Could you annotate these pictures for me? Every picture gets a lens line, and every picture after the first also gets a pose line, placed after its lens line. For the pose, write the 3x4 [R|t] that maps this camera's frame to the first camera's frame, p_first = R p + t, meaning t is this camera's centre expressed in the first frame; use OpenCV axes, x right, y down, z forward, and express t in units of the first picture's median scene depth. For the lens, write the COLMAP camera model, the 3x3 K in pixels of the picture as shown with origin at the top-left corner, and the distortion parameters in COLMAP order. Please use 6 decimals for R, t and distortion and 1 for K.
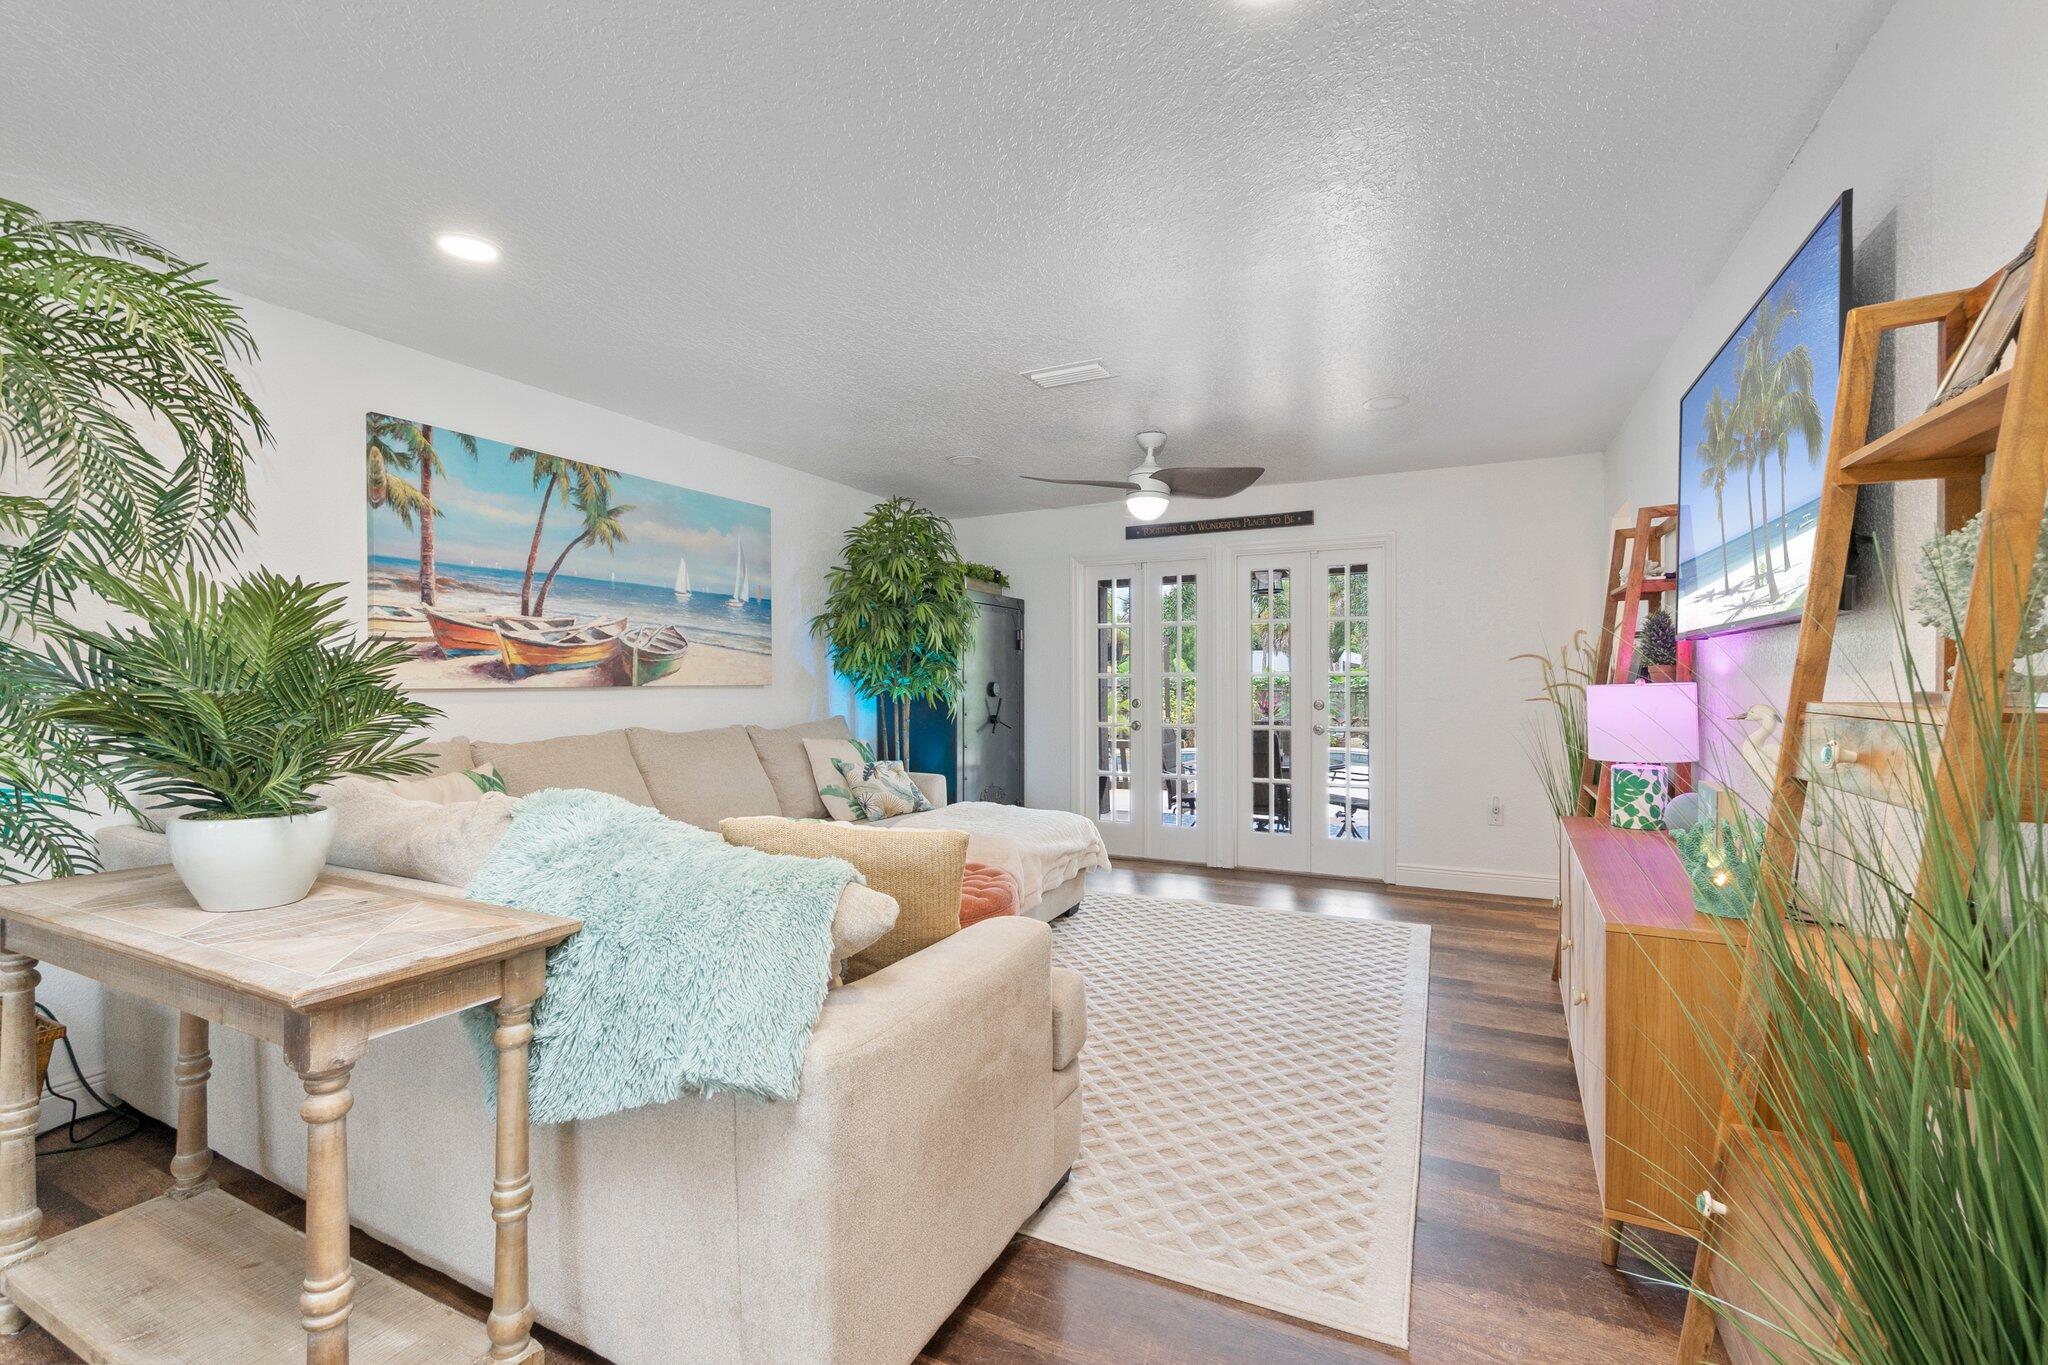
lens RADIAL K [[884.4, 0, 1017.1], [0, 884.4, 685.0], [0, 0, 1]] dist [-0.007472, 0.003131]
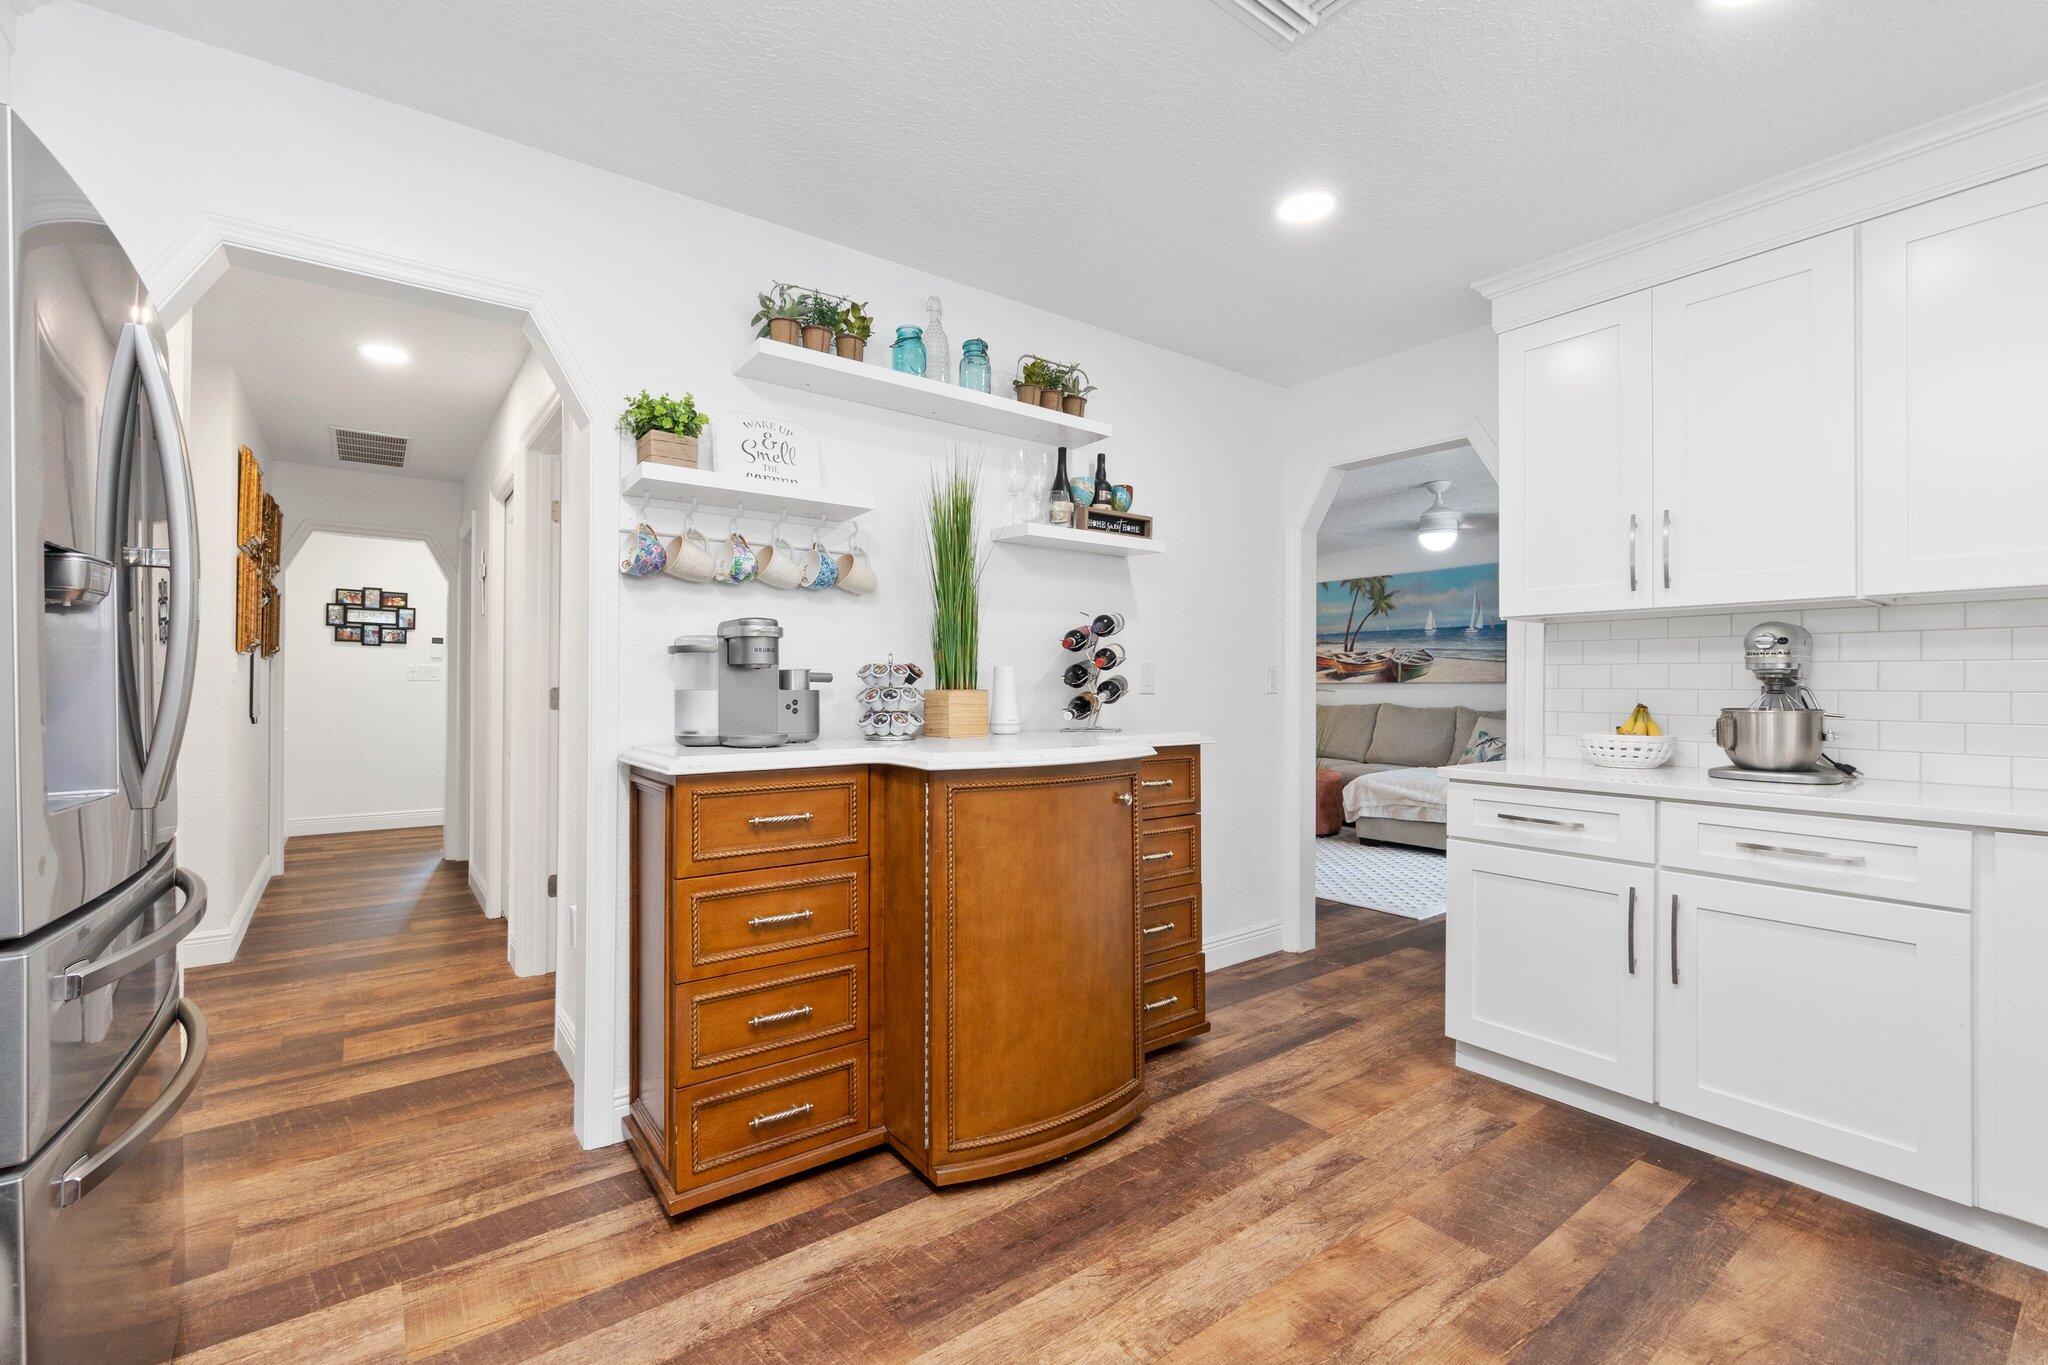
lens RADIAL K [[884.4, 0, 1024.5], [0, 884.4, 680.0], [0, 0, 1]] dist [-0.007472, 0.003131]
pose [[-0.448727, -0.007259, -0.893639, 1.798506], [-0.006242, 0.999968, -0.004988, 0.011645], [0.893647, 0.003340, -0.448758, 1.219743]]
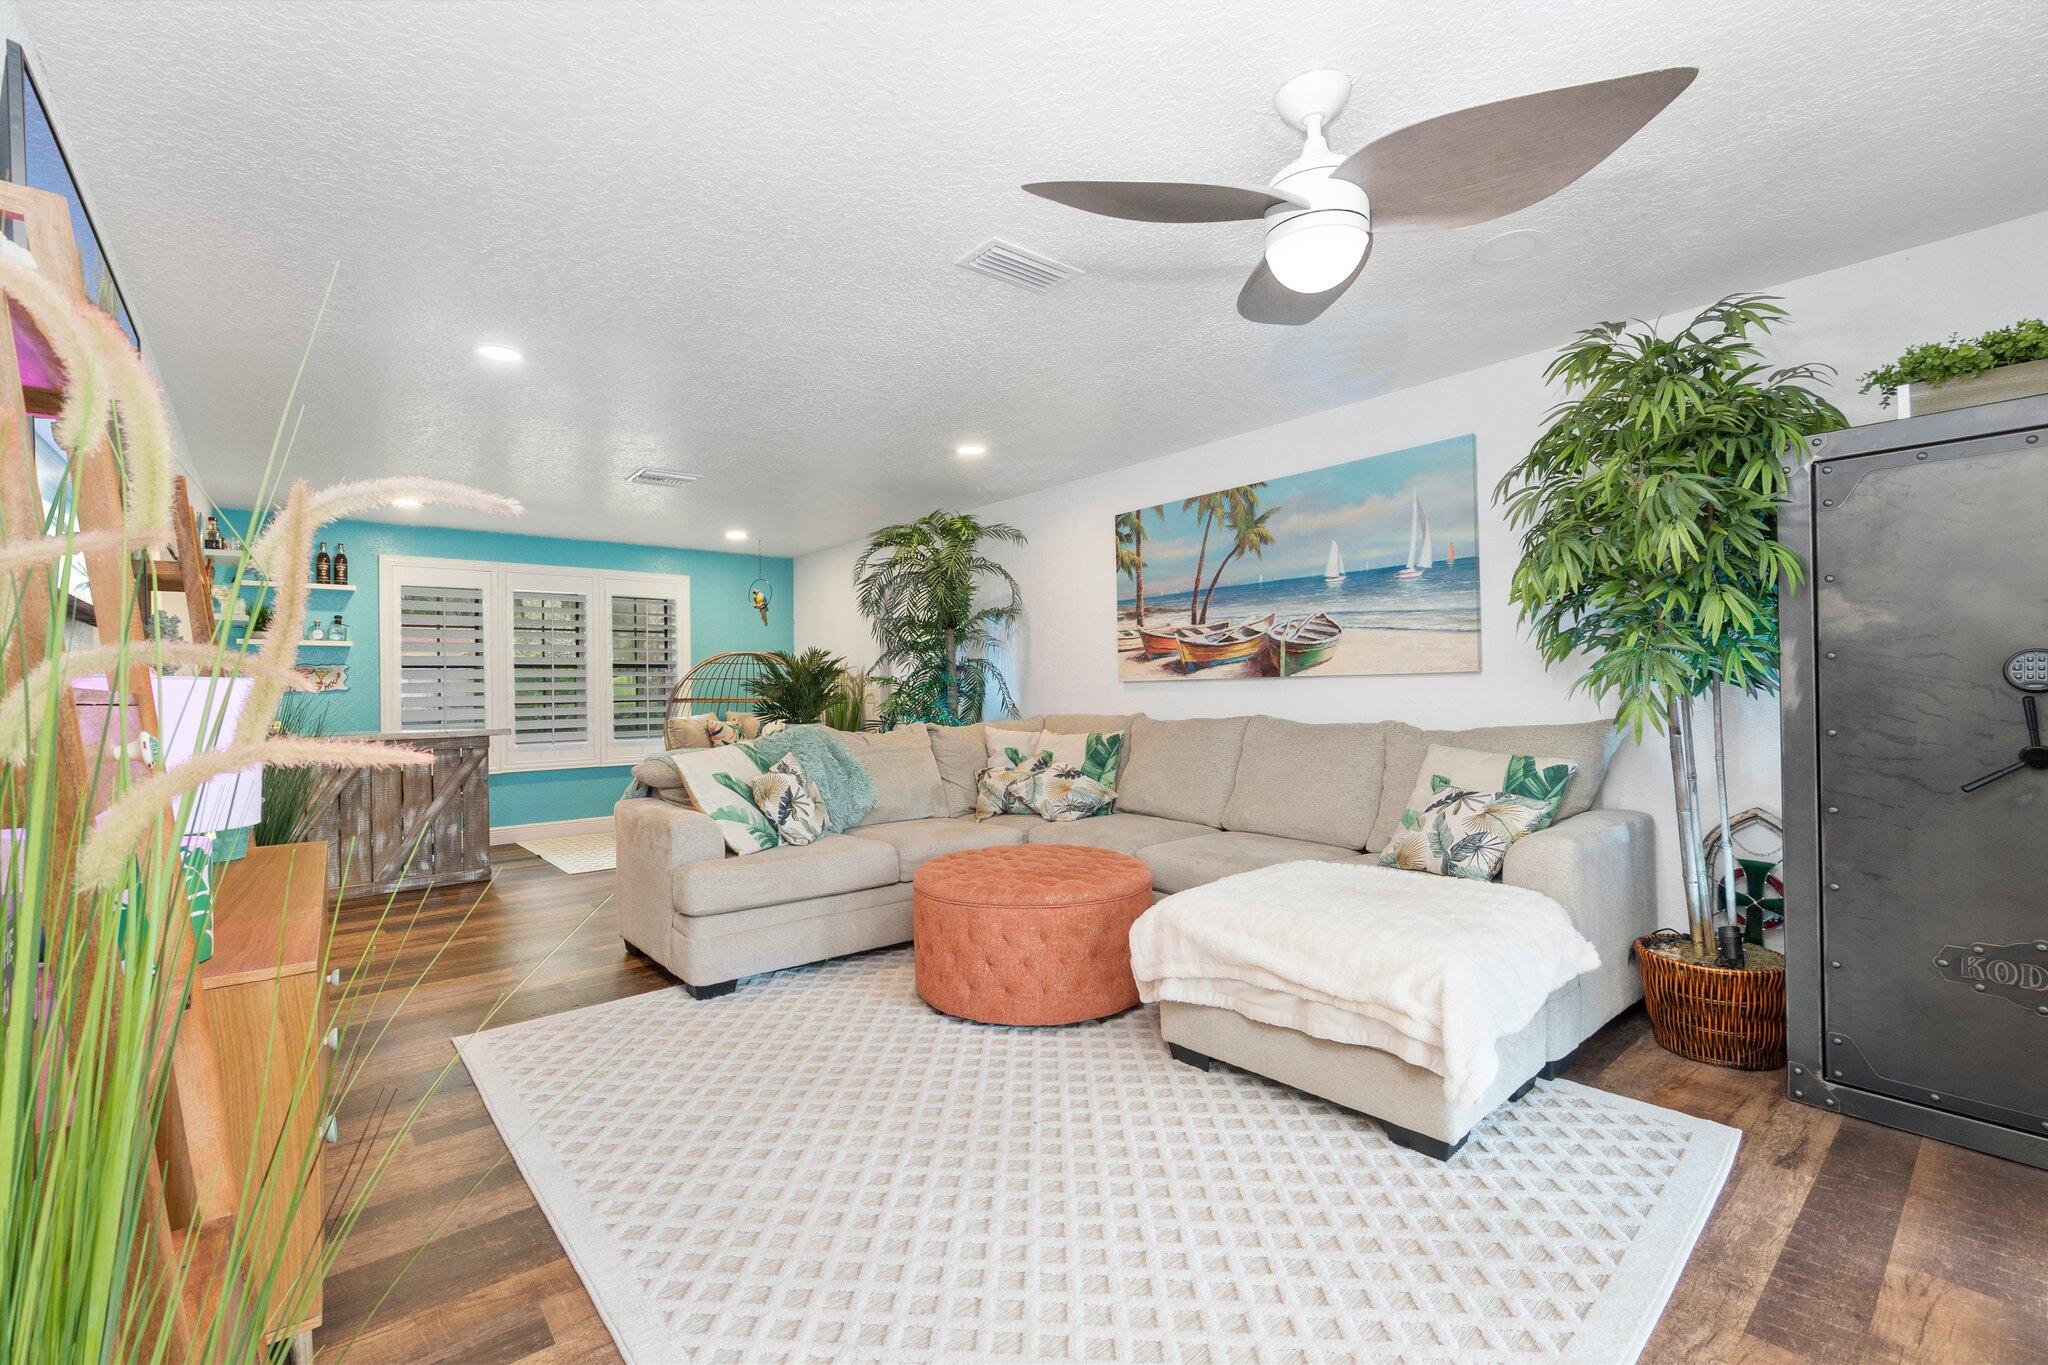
lens RADIAL K [[884.4, 0, 1020.8], [0, 884.4, 677.6], [0, 0, 1]] dist [-0.007472, 0.003131]
pose [[-0.396272, -0.001862, -0.918131, 0.712287], [0.016118, 0.999830, -0.008985, 0.007364], [0.917991, -0.018359, -0.396175, 1.215406]]
